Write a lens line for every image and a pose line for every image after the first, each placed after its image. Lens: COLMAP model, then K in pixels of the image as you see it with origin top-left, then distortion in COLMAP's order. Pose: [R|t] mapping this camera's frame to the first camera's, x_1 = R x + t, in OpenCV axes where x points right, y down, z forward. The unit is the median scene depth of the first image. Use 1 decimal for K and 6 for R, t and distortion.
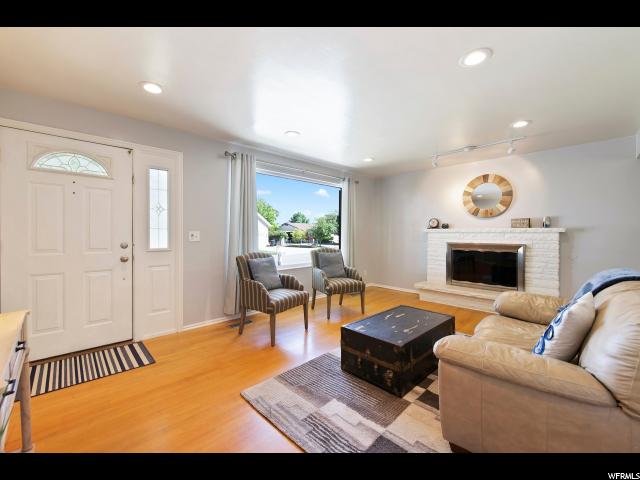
lens RADIAL K [[274.7, 0, 321.4], [0, 274.7, 237.8], [0, 0, 1]] dist [-0.015209, -0.000362]
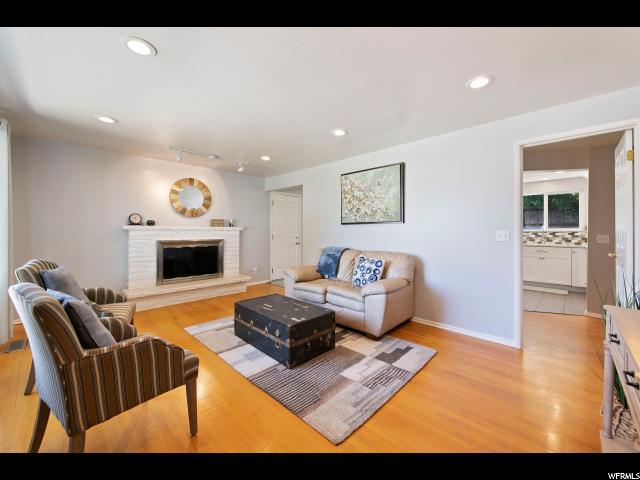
lens RADIAL K [[259.3, 0, 321.3], [0, 259.3, 235.0], [0, 0, 1]] dist [-0.001411, -0.000568]
pose [[-0.044026, -0.017167, 0.998883, -0.500082], [0.012775, 0.999761, 0.017745, -0.012259], [-0.998949, 0.013542, -0.043797, 0.534348]]
